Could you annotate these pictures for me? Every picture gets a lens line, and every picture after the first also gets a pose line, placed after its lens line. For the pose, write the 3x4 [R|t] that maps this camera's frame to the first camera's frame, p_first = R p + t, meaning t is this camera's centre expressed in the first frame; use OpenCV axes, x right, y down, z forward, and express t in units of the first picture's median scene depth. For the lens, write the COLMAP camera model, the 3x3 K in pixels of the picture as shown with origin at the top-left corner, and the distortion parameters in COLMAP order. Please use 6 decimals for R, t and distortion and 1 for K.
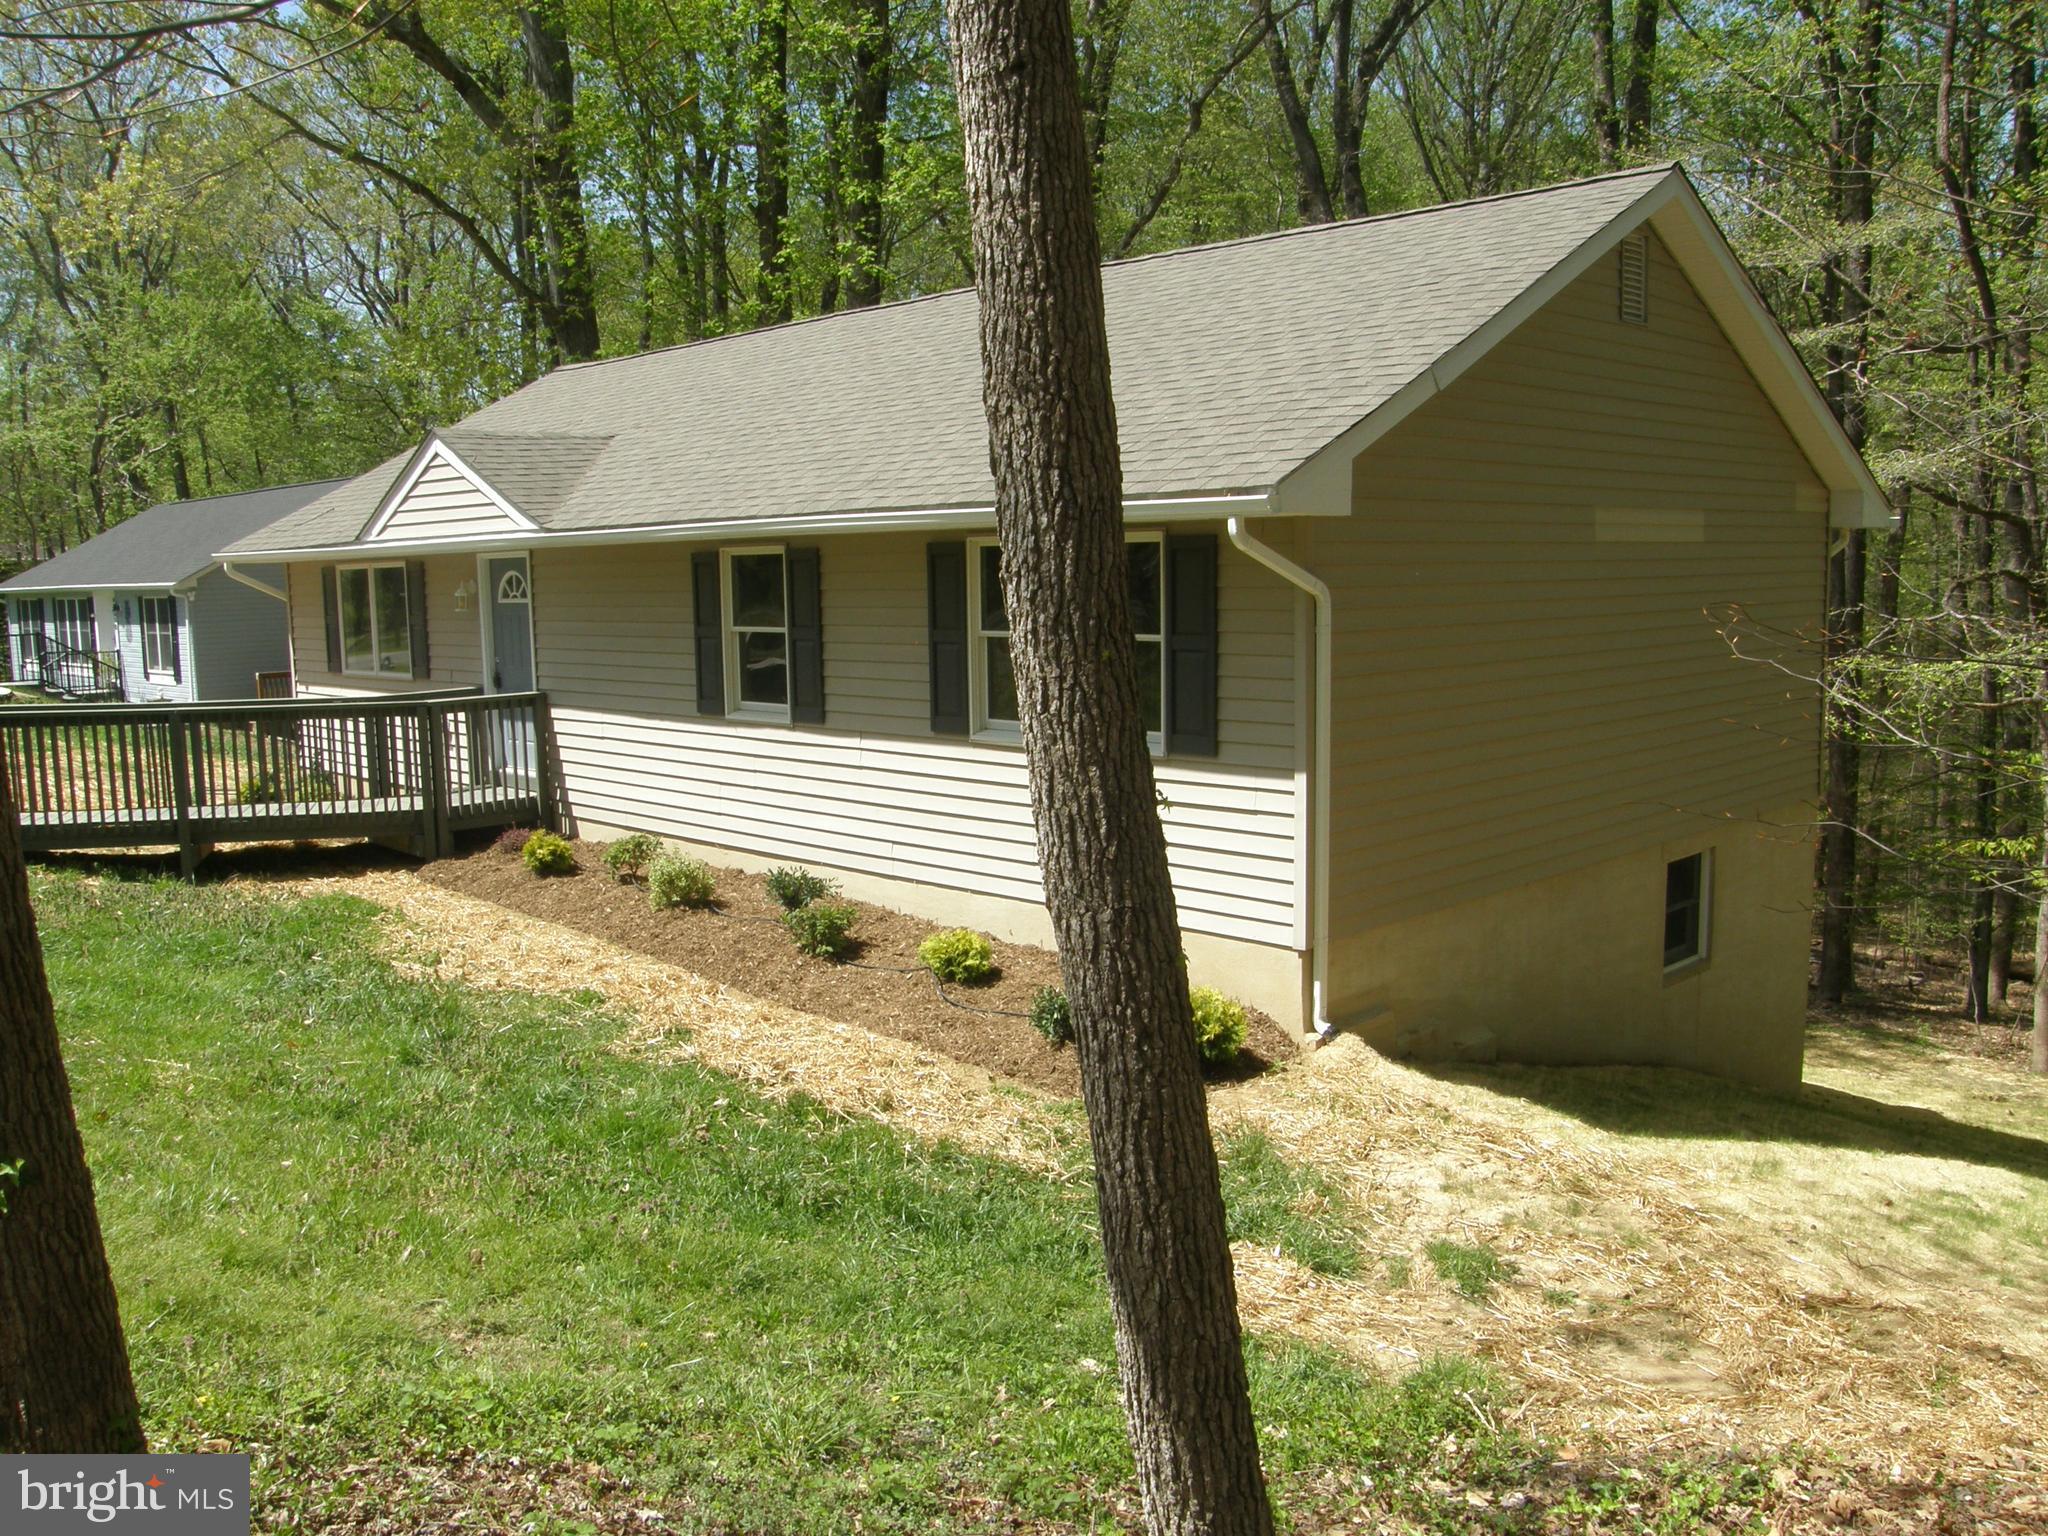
lens RADIAL K [[1666.1, 0, 1027.4], [0, 1666.1, 802.3], [0, 0, 1]] dist [-0.128463, 0.106028]
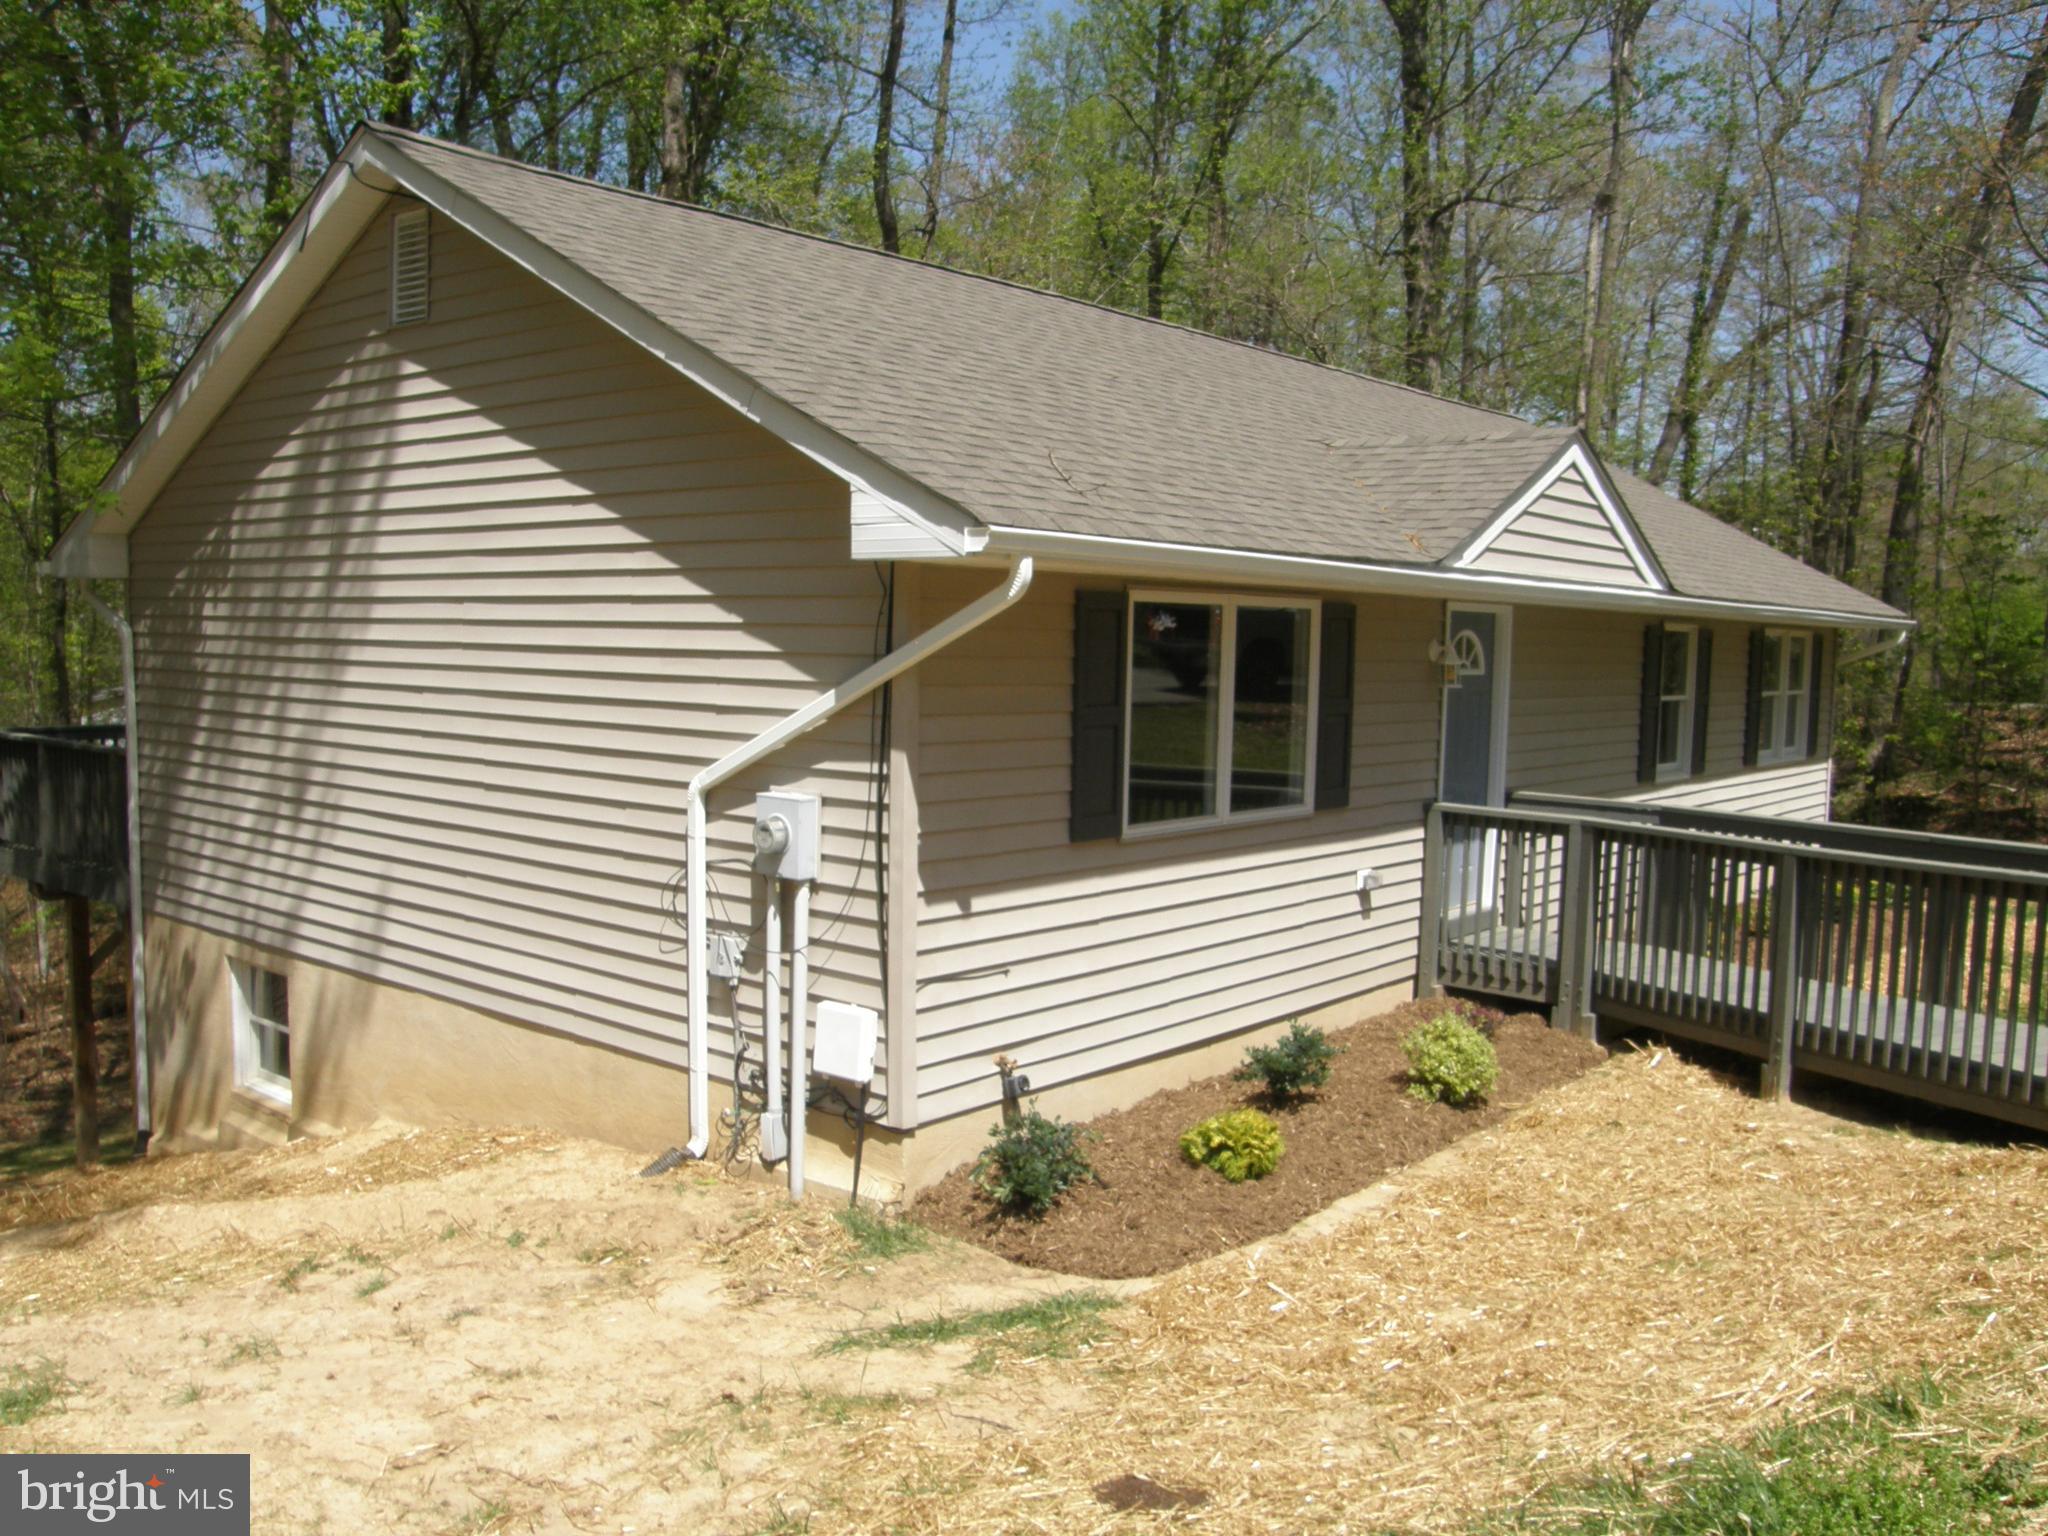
lens RADIAL K [[1730.7, 0, 1024.5], [0, 1730.7, 807.8], [0, 0, 1]] dist [-0.134555, 0.006308]
pose [[-0.096803, -0.097962, 0.990471, -1.151072], [0.105757, 0.988498, 0.108103, -0.183851], [-0.989669, 0.115214, -0.085329, 1.408116]]
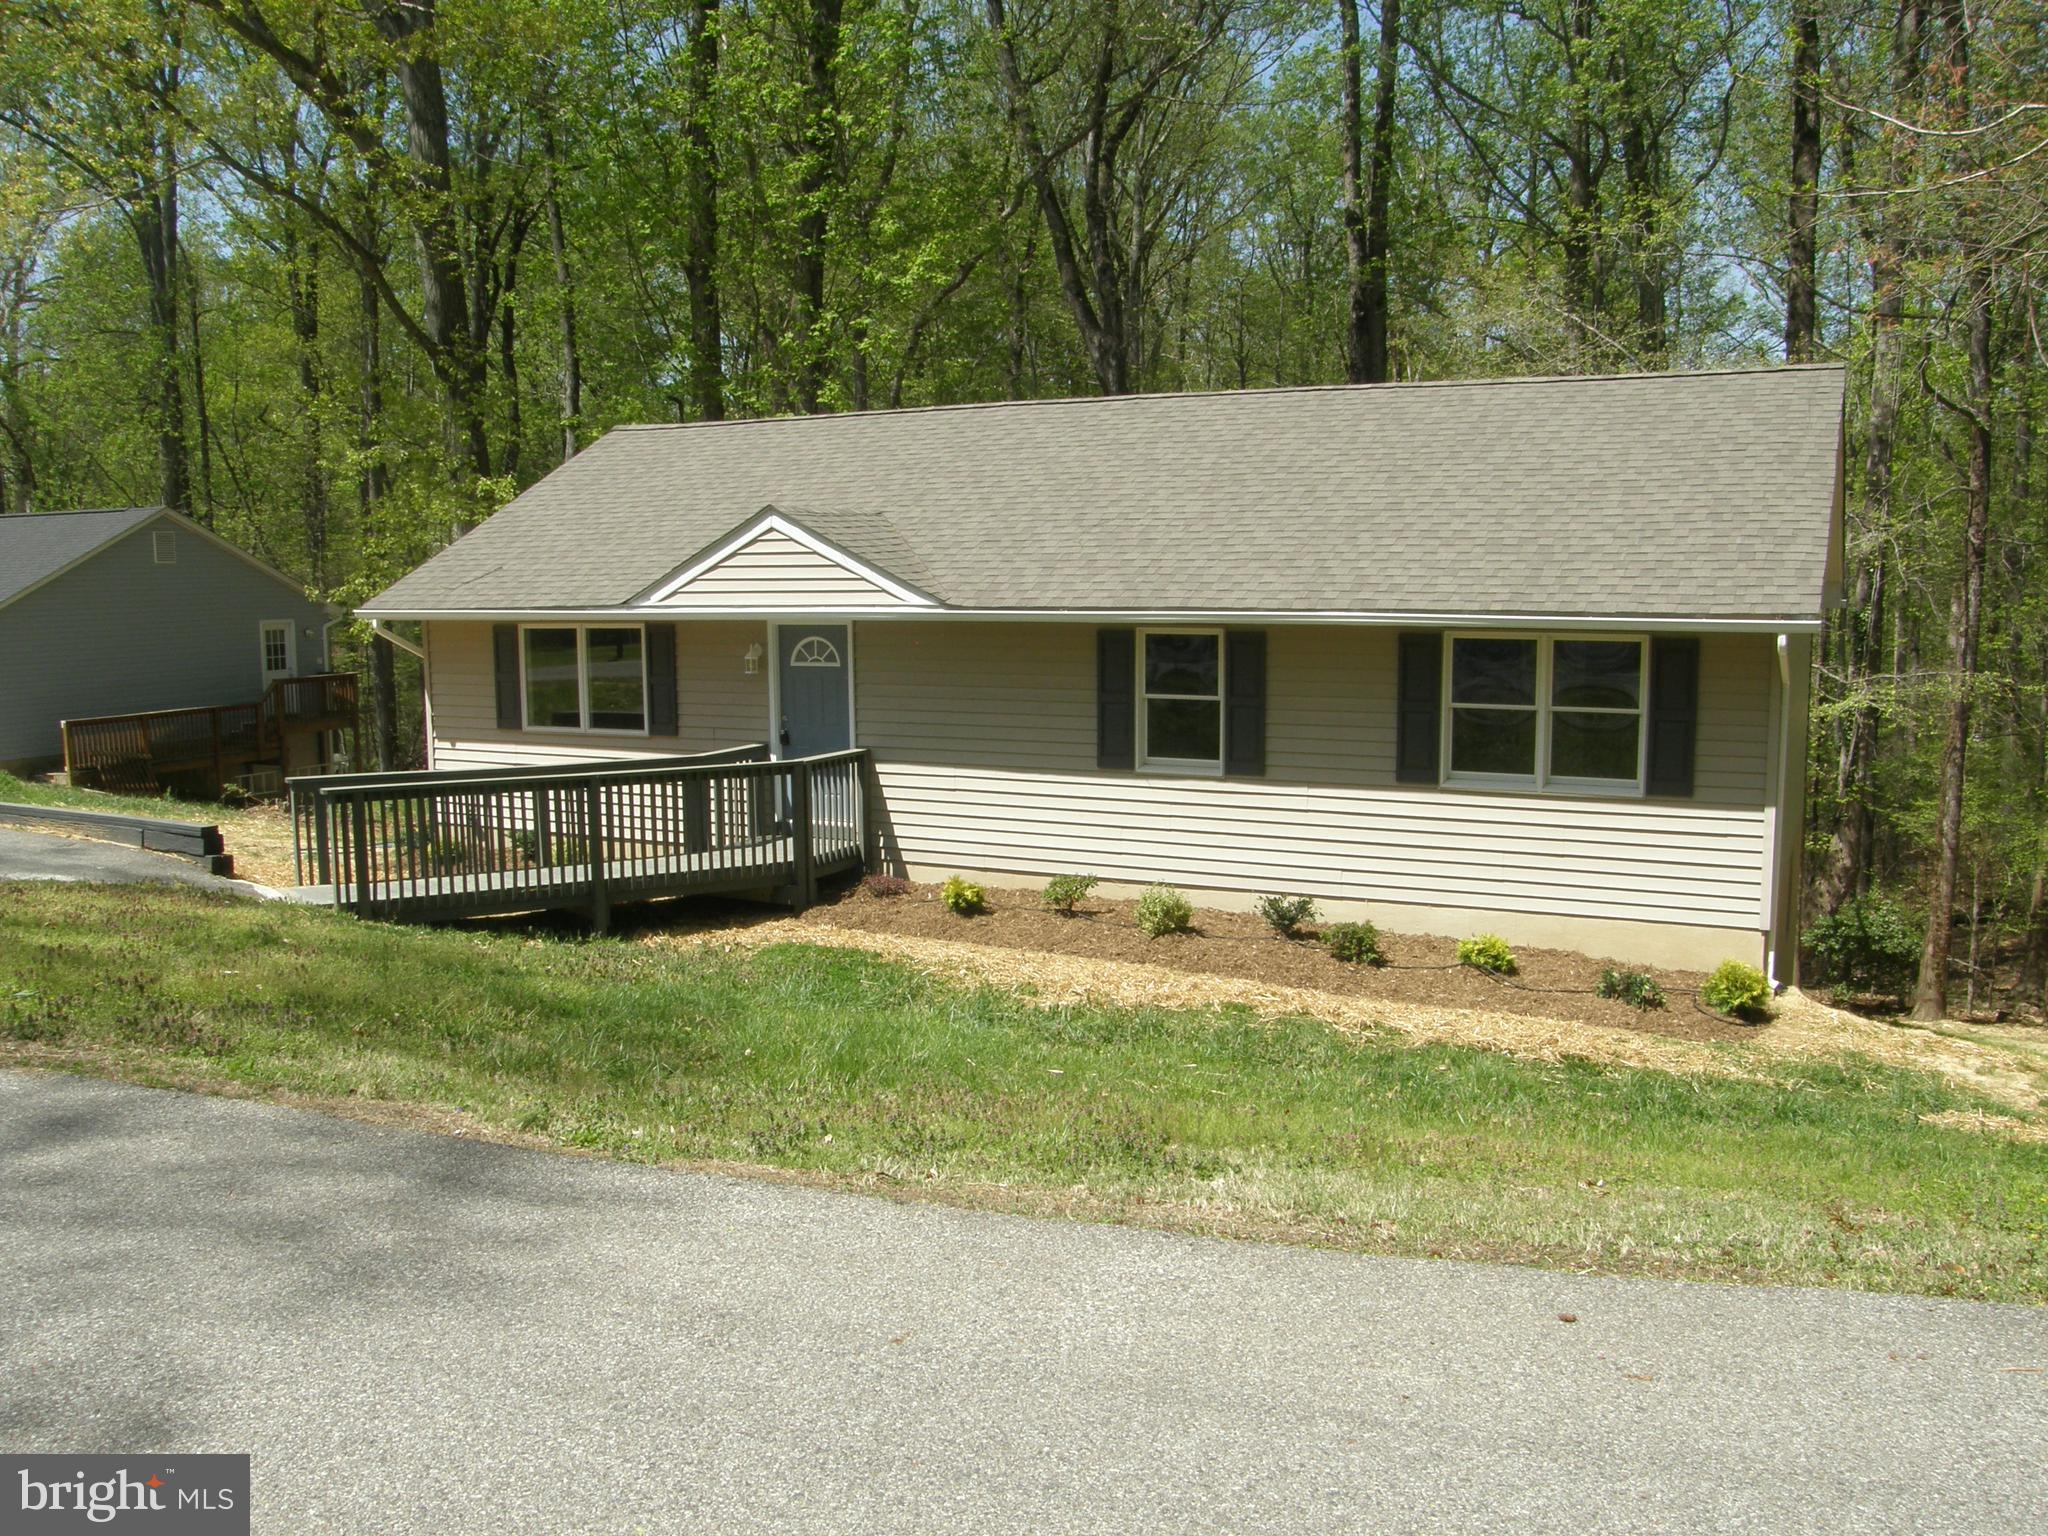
lens RADIAL K [[1666.1, 0, 1027.4], [0, 1666.1, 802.3], [0, 0, 1]] dist [-0.128463, 0.106028]
pose [[0.946758, -0.029090, 0.320629, -0.597820], [0.032978, 0.999434, -0.006701, -0.022348], [-0.320252, 0.016918, 0.947181, -0.086004]]
